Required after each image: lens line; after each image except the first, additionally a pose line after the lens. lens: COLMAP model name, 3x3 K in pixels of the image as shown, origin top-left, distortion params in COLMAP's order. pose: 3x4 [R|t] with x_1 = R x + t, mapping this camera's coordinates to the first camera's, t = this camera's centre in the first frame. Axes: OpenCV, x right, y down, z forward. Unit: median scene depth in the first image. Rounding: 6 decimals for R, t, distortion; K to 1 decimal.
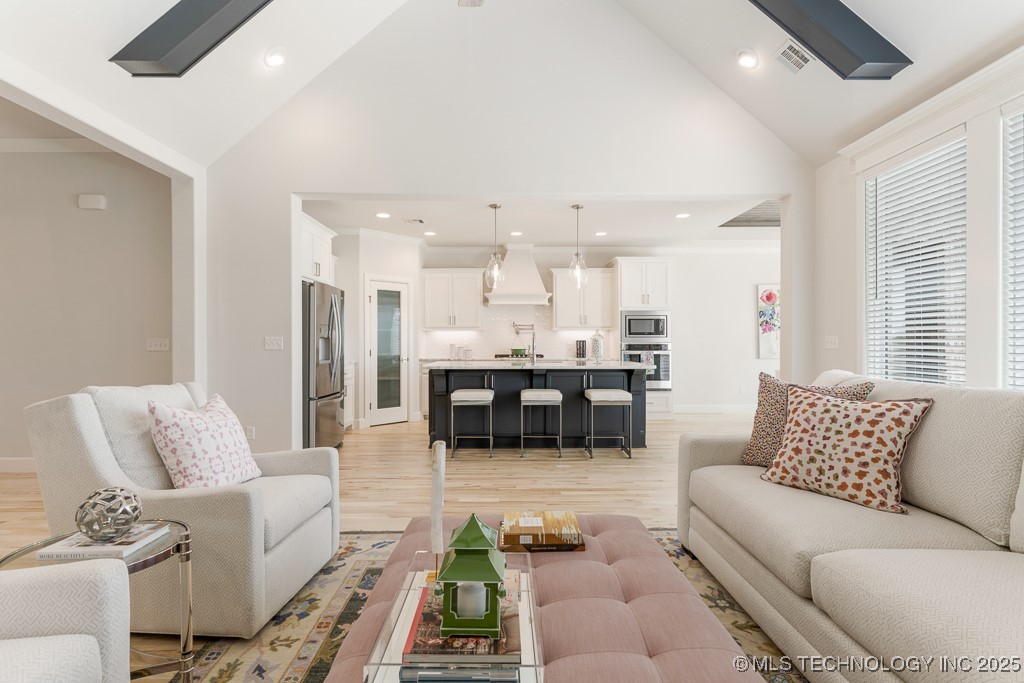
lens RADIAL K [[492.5, 0, 510.2], [0, 492.5, 343.3], [0, 0, 1]] dist [0.001126, -0.001104]
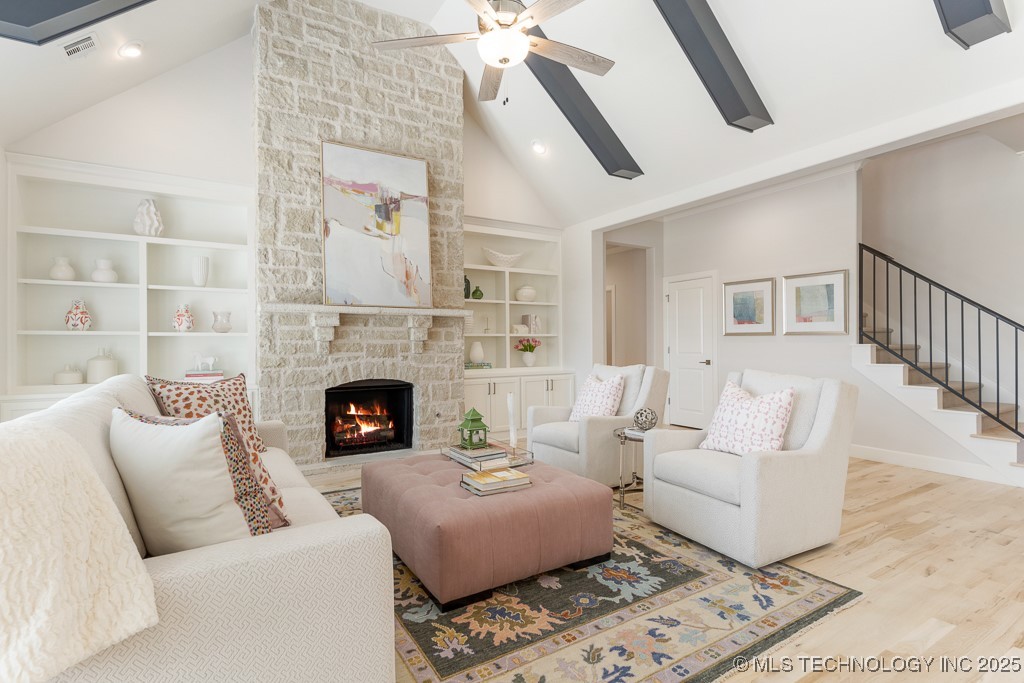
lens RADIAL K [[492.5, 0, 508.9], [0, 492.5, 342.6], [0, 0, 1]] dist [0.001126, -0.001104]
pose [[-0.860365, 0.007731, -0.509619, 0.190058], [0.006512, 0.999970, 0.004177, -0.003642], [0.509636, 0.000275, -0.860390, 0.573053]]
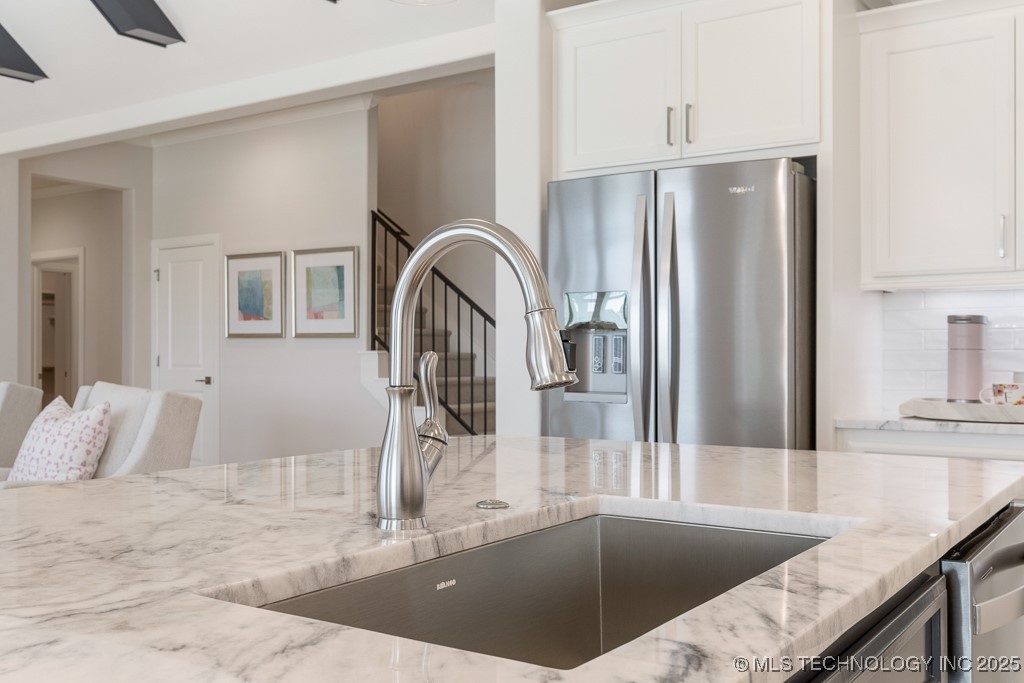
lens RADIAL K [[1013.4, 0, 517.0], [0, 1013.4, 339.2], [0, 0, 1]] dist [0.011141, 0.000000]
pose [[-0.566148, -0.007912, -0.824265, 0.172584], [0.000150, 0.999953, -0.009701, 0.002396], [0.824303, -0.005616, -0.566120, 0.922559]]
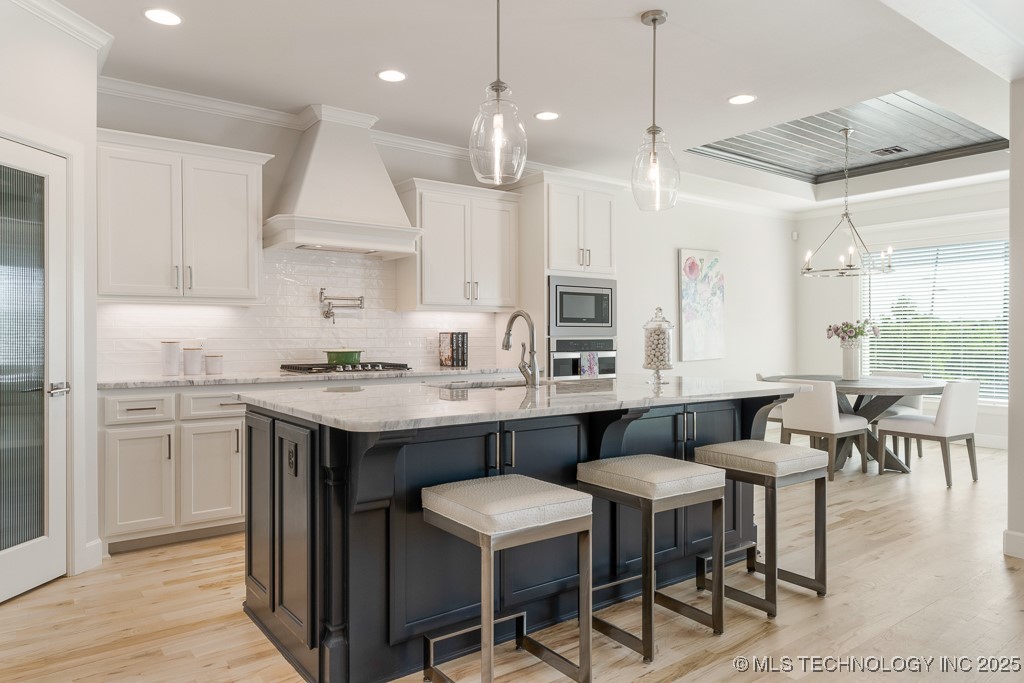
lens RADIAL K [[669.2, 0, 512.4], [0, 669.2, 334.8], [0, 0, 1]] dist [-0.027940, 0.000027]
pose [[0.798826, 0.001527, 0.601560, -0.235702], [0.001558, 0.999988, -0.004607, -0.000214], [-0.601560, 0.004617, 0.798814, 0.467009]]
